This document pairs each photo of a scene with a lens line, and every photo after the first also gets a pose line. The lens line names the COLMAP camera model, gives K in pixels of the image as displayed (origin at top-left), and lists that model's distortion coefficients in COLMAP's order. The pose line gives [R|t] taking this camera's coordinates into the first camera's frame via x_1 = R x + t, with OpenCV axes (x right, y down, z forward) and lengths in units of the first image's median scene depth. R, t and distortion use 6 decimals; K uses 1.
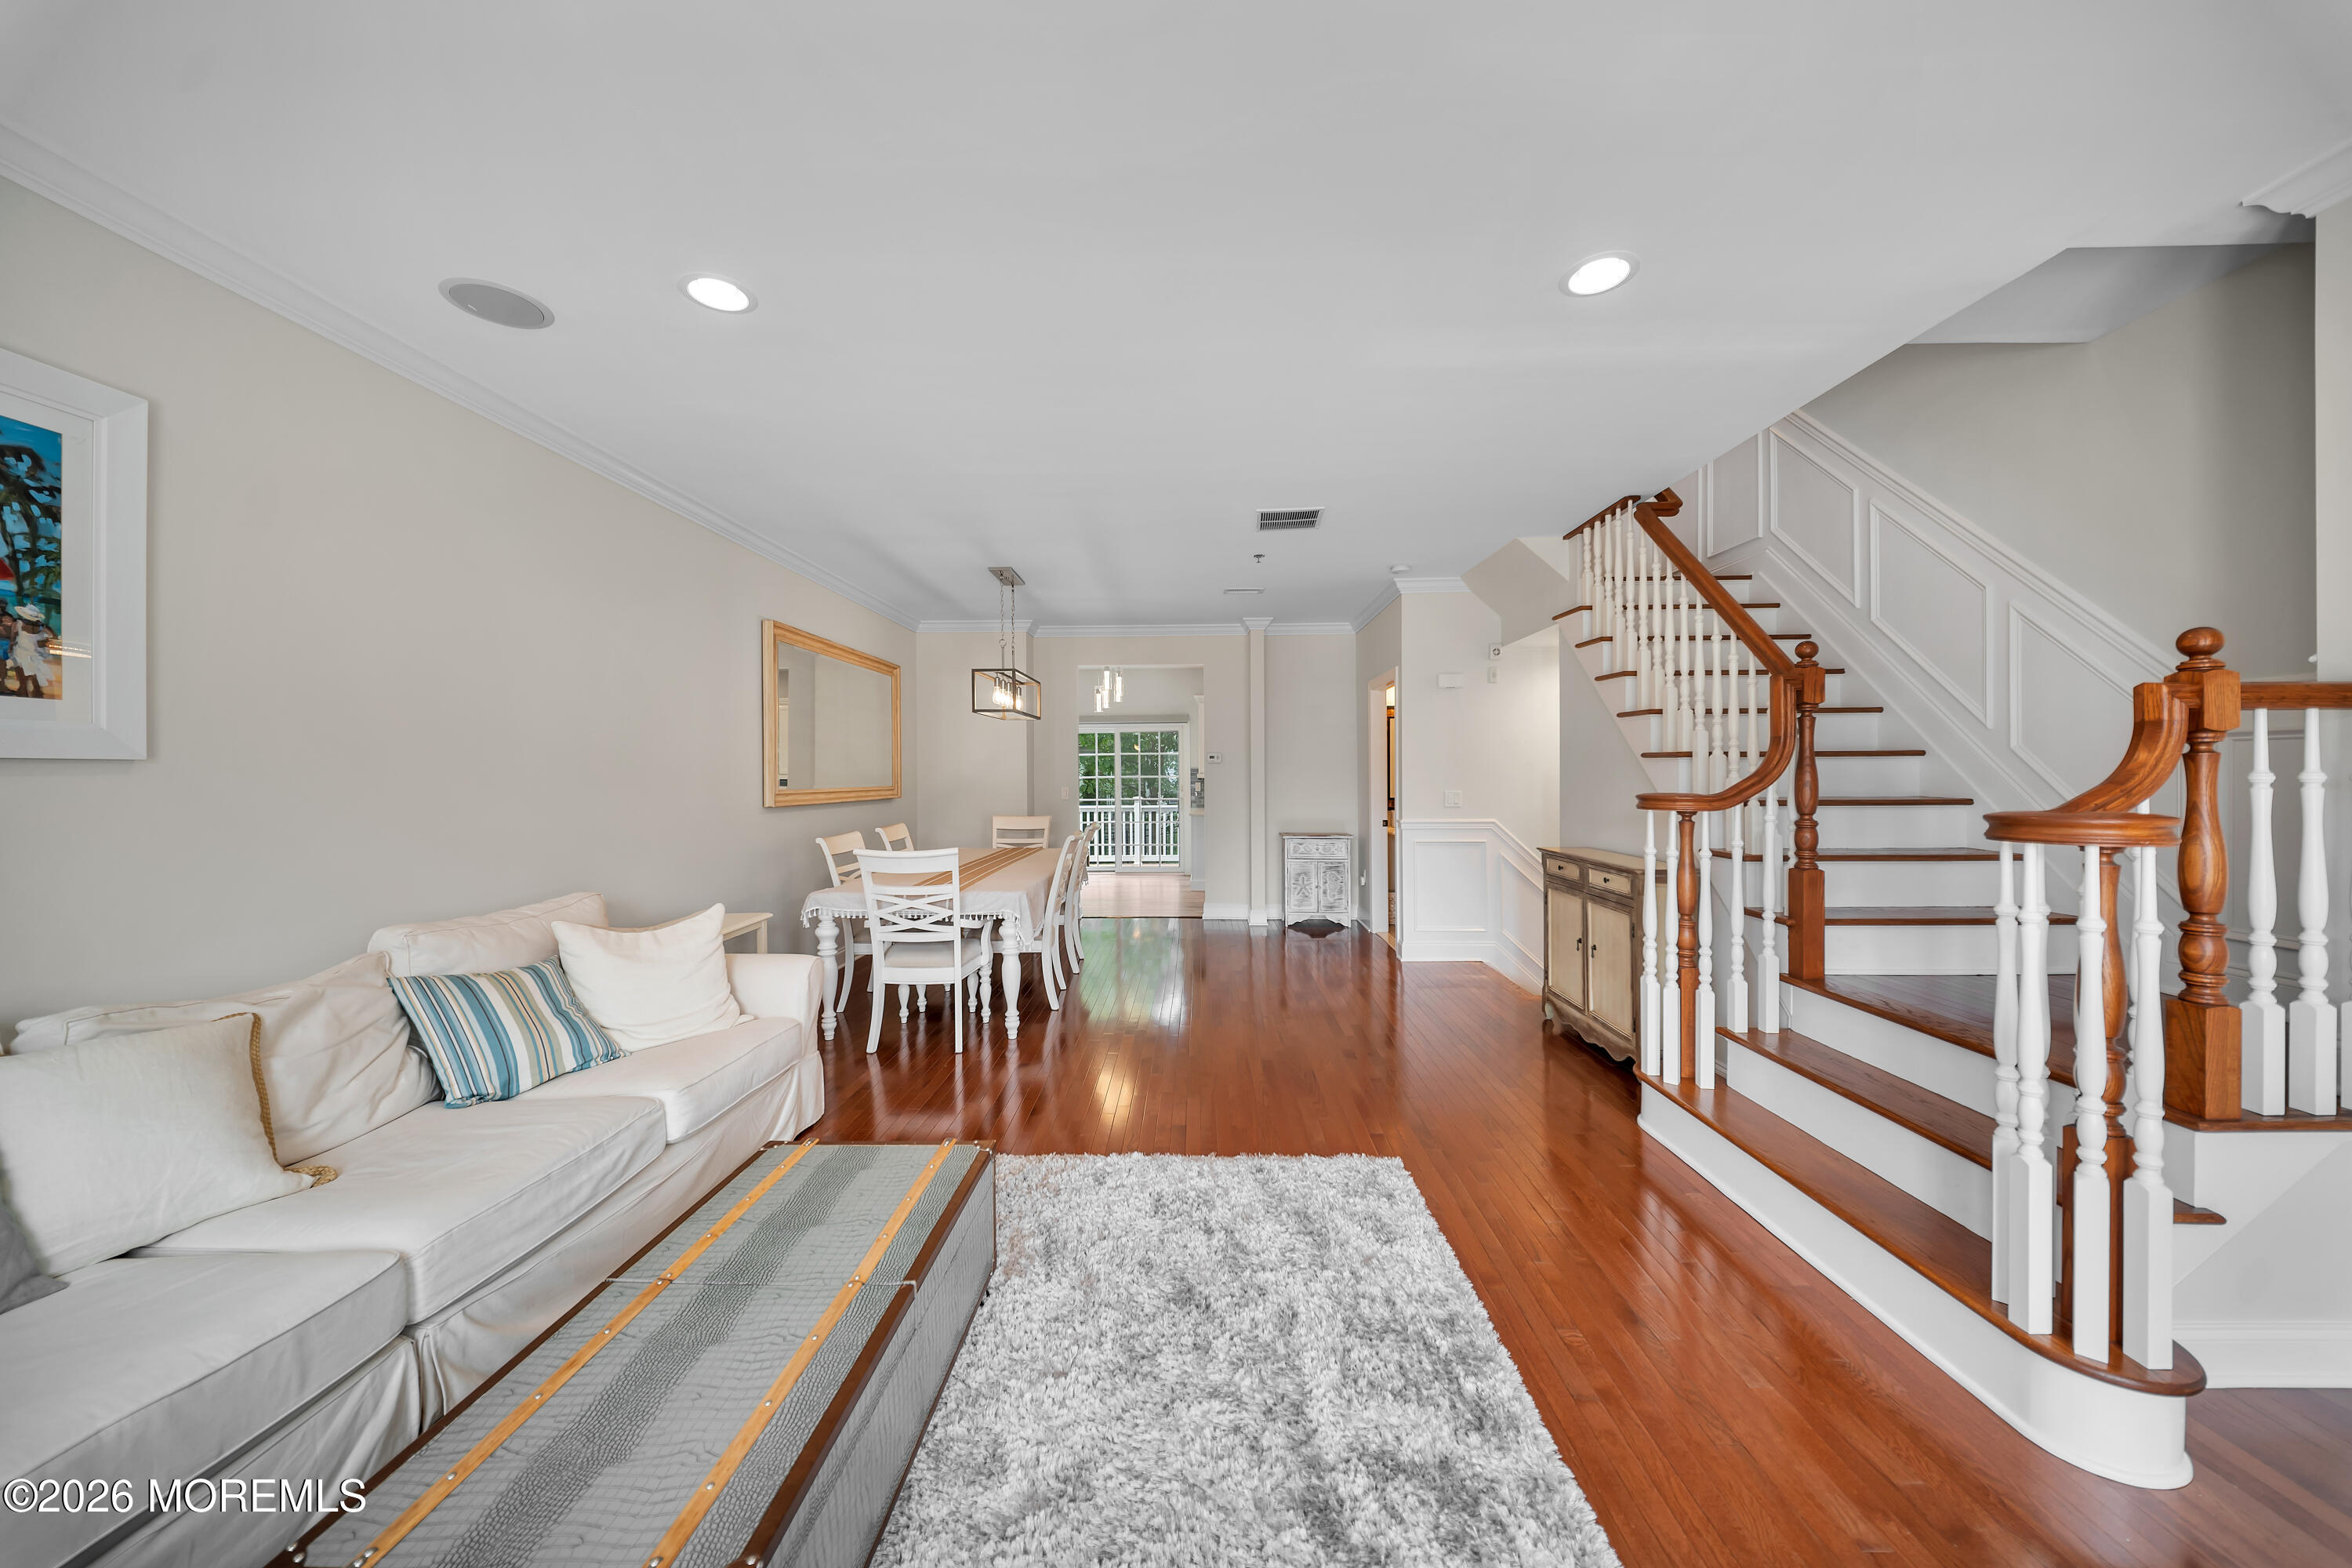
lens RADIAL K [[840.8, 0, 1178.2], [0, 840.8, 775.6], [0, 0, 1]] dist [-0.000250, -0.000101]
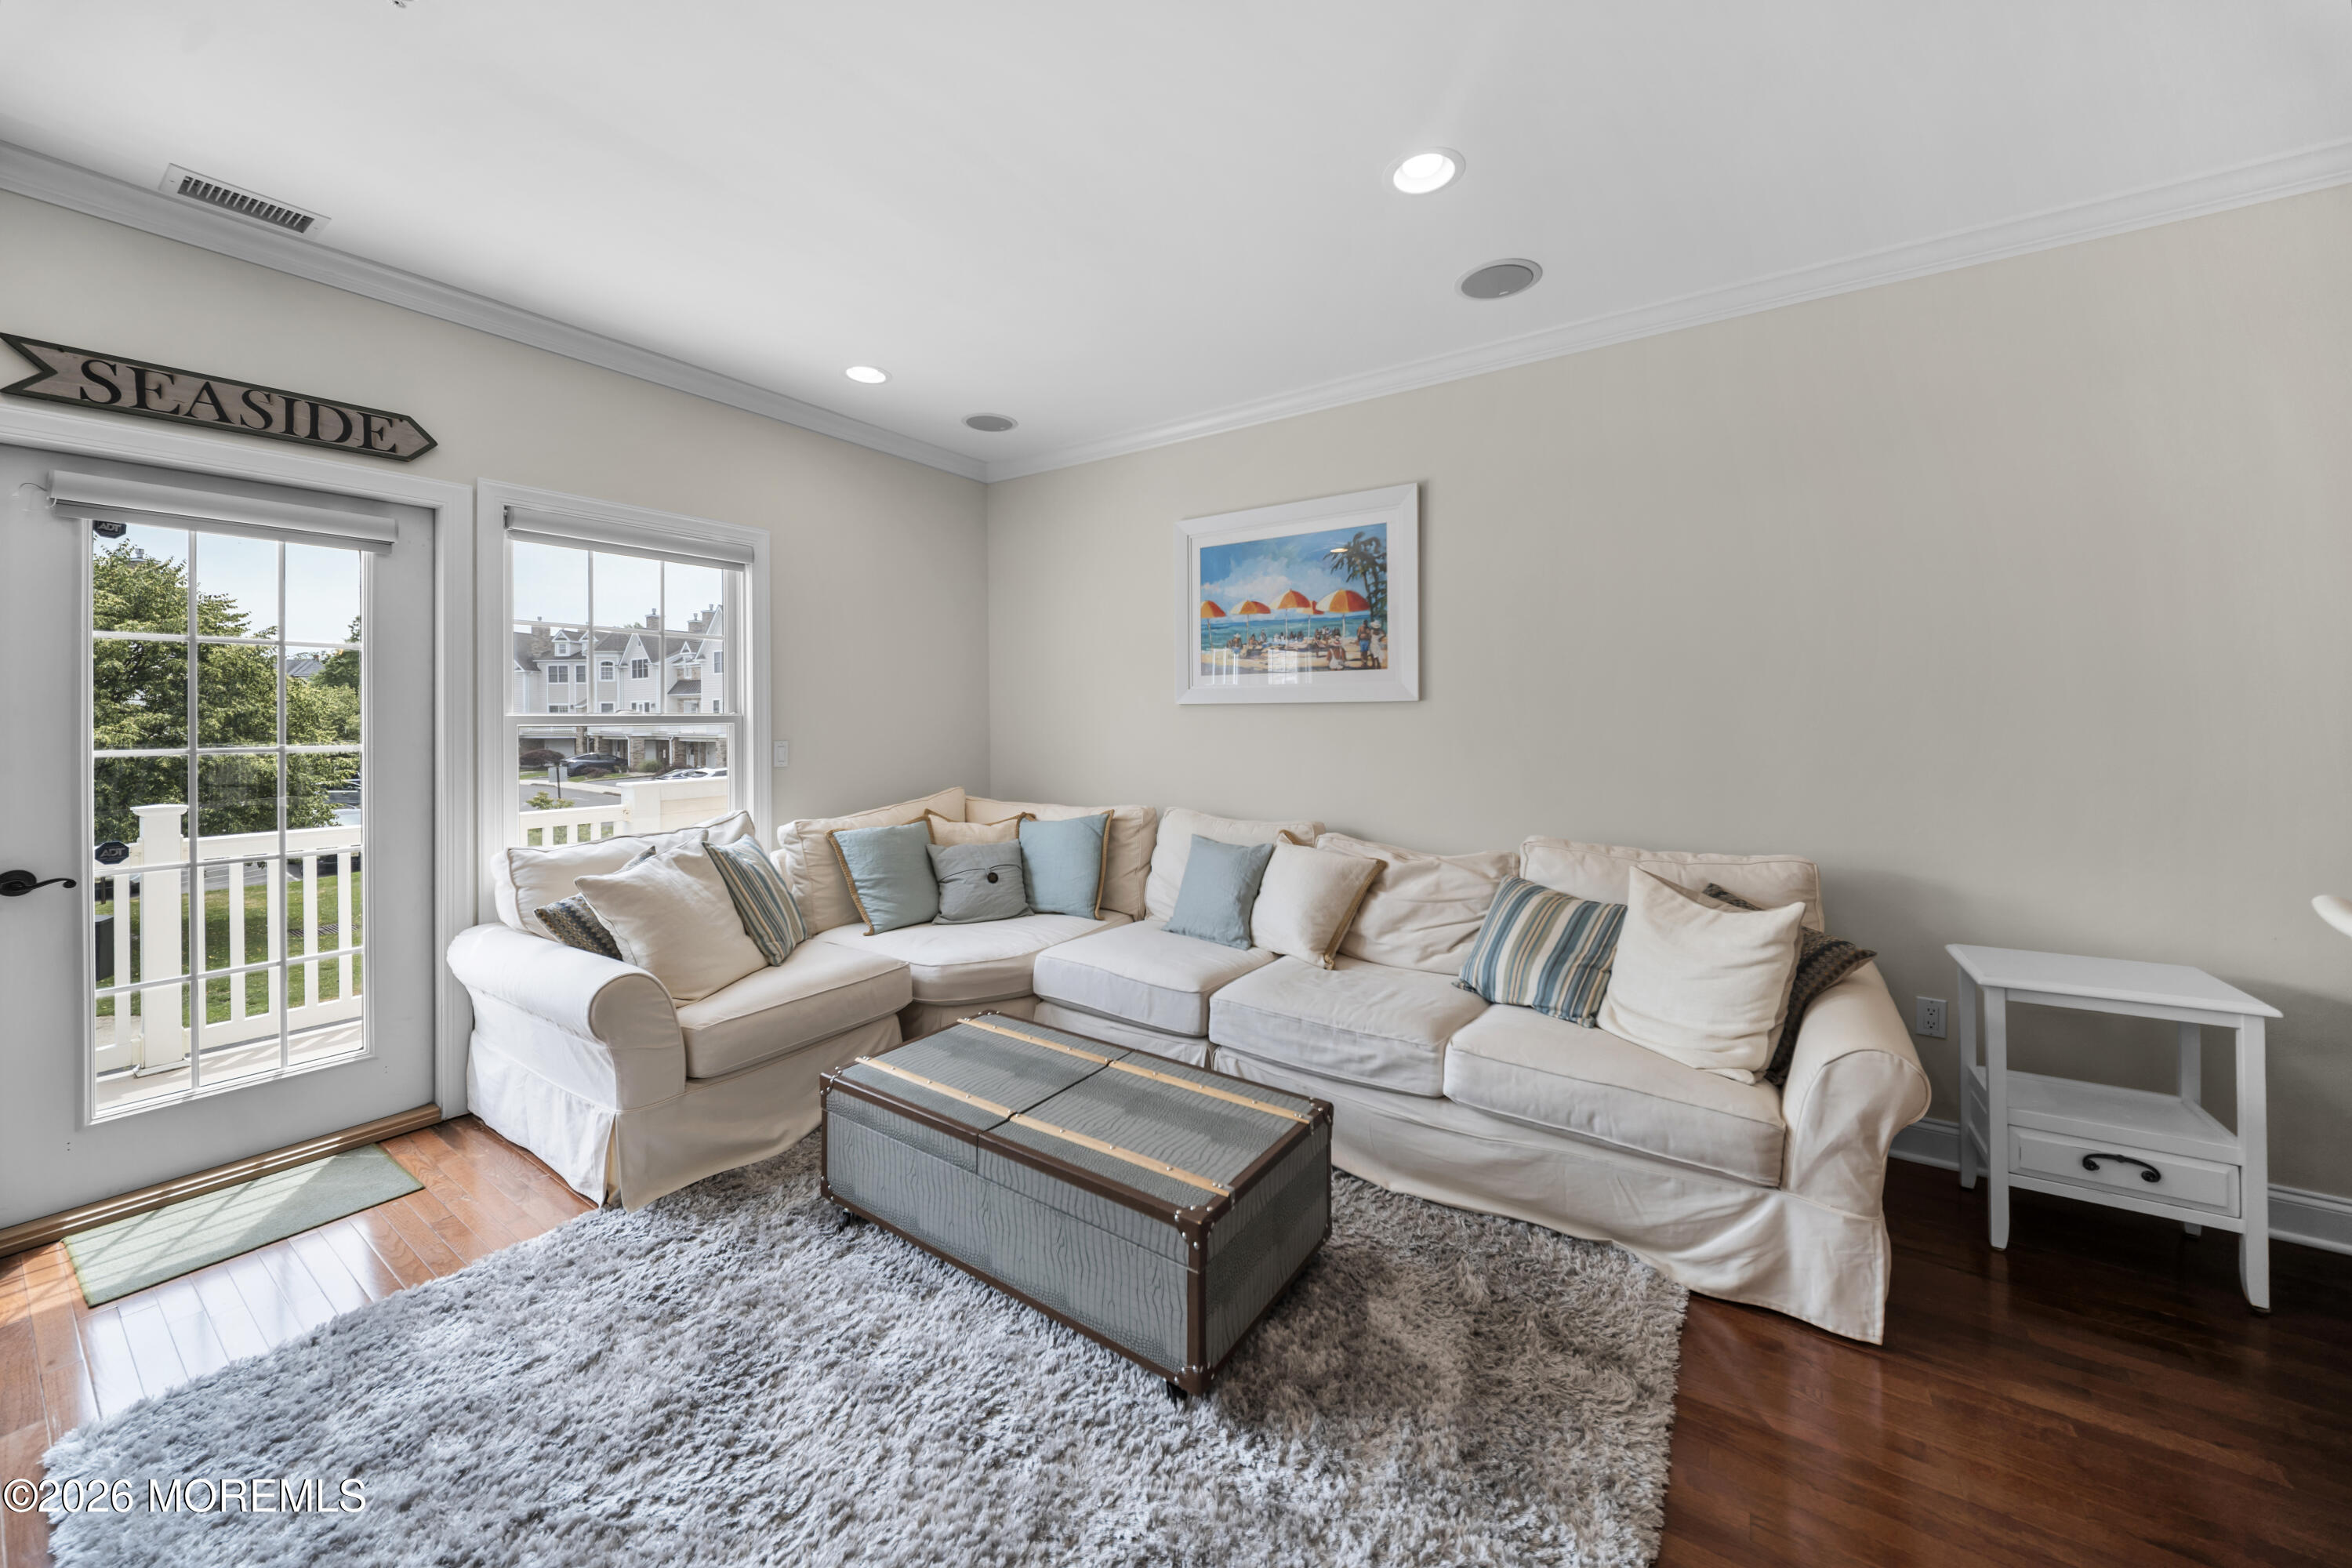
lens RADIAL K [[840.8, 0, 1194.6], [0, 840.8, 734.8], [0, 0, 1]] dist [-0.000250, -0.000101]
pose [[-0.541096, 0.003108, -0.840955, 0.419485], [-0.002322, 0.999984, 0.005190, 0.042509], [0.840958, 0.004761, -0.541080, 1.623641]]
